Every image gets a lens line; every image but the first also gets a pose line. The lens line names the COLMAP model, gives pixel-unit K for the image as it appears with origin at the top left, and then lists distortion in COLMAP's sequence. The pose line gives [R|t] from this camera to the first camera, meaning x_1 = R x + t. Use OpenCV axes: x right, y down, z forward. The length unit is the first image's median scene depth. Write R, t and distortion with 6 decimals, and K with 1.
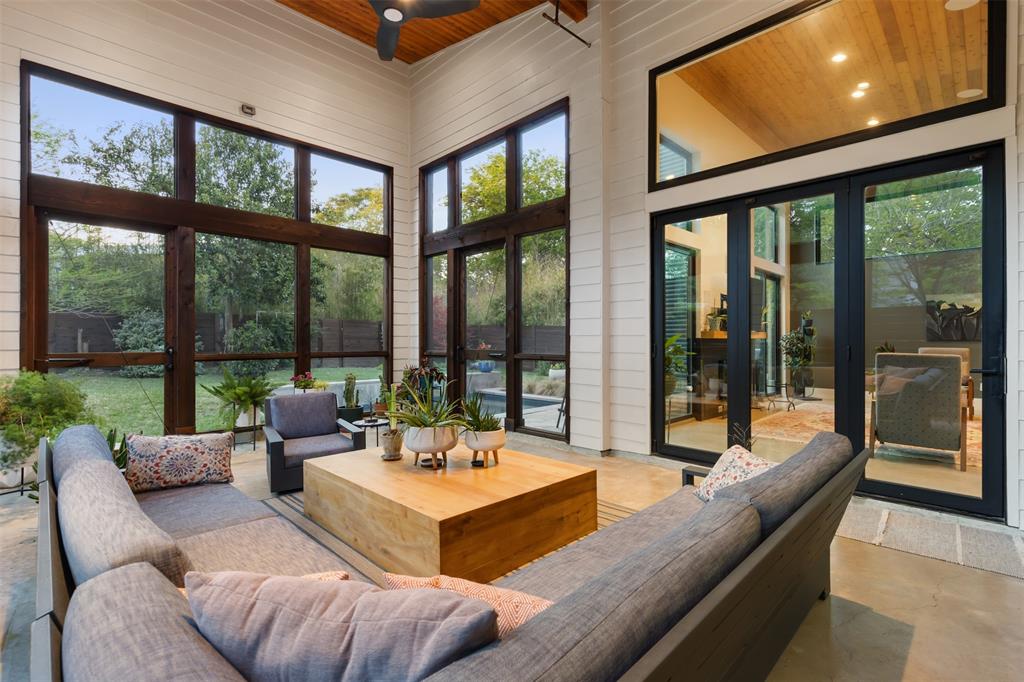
lens RADIAL K [[462.7, 0, 512.4], [0, 462.7, 340.4], [0, 0, 1]] dist [0.001530, -0.000056]
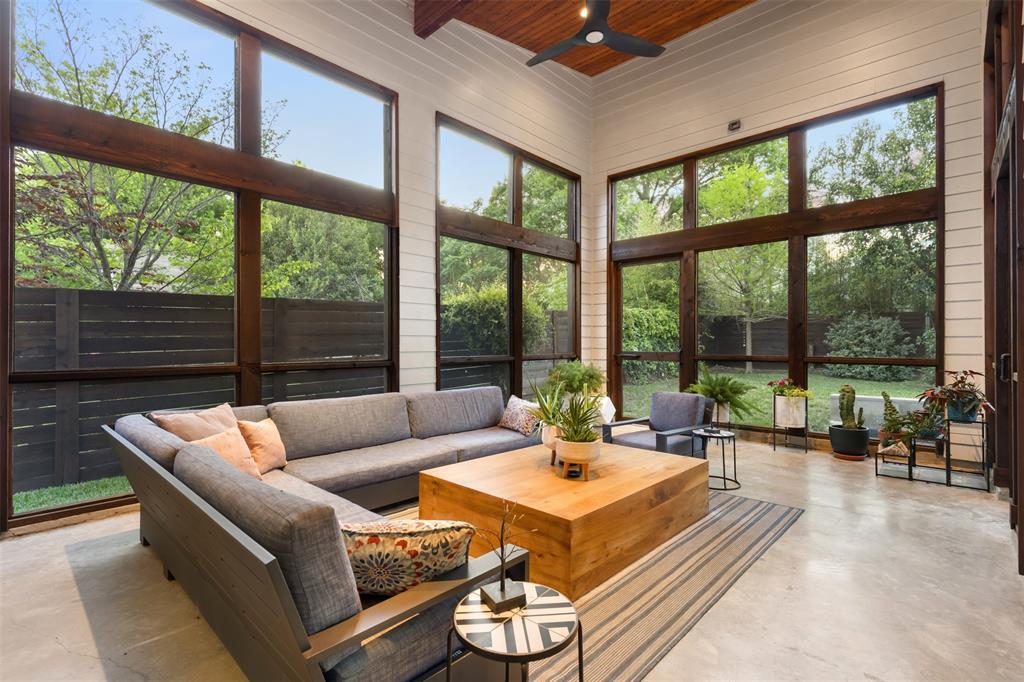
lens RADIAL K [[462.7, 0, 512.4], [0, 462.7, 340.4], [0, 0, 1]] dist [0.001530, -0.000056]
pose [[0.024207, -0.003139, -0.999702, 0.477997], [-0.001518, 0.999994, -0.003177, -0.002116], [0.999706, 0.001595, 0.024202, 0.466310]]
